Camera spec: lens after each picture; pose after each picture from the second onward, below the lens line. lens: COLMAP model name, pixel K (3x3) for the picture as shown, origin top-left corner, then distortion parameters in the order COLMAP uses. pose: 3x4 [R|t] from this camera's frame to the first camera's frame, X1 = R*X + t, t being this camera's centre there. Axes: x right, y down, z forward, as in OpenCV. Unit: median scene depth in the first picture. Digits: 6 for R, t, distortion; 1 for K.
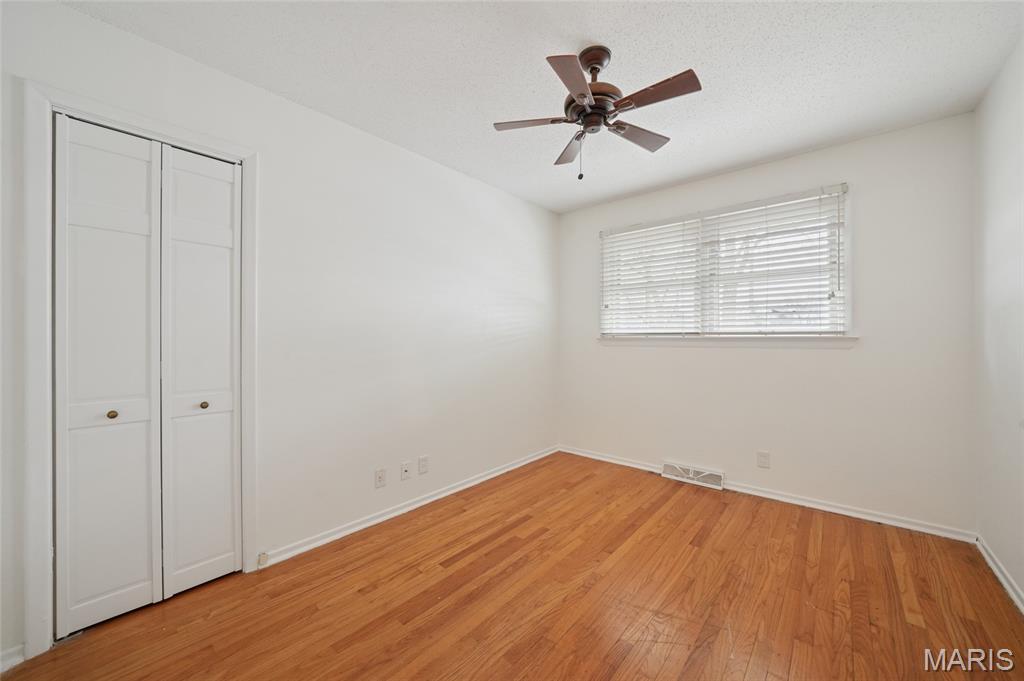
lens RADIAL K [[386.8, 0, 511.8], [0, 386.8, 338.8], [0, 0, 1]] dist [-0.000018, -0.000016]
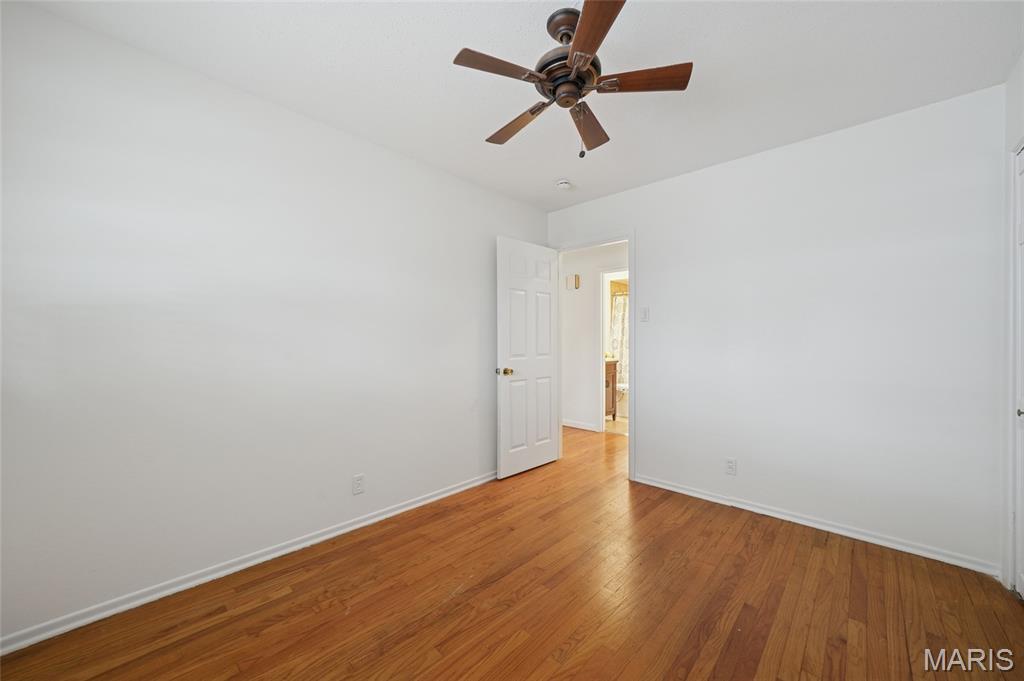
lens RADIAL K [[386.8, 0, 512.5], [0, 386.8, 339.5], [0, 0, 1]] dist [-0.000018, -0.000016]
pose [[-0.998897, -0.003081, 0.046851, 0.296950], [-0.002874, 0.999986, 0.004502, -0.011203], [-0.046864, 0.004363, -0.998892, 1.894741]]
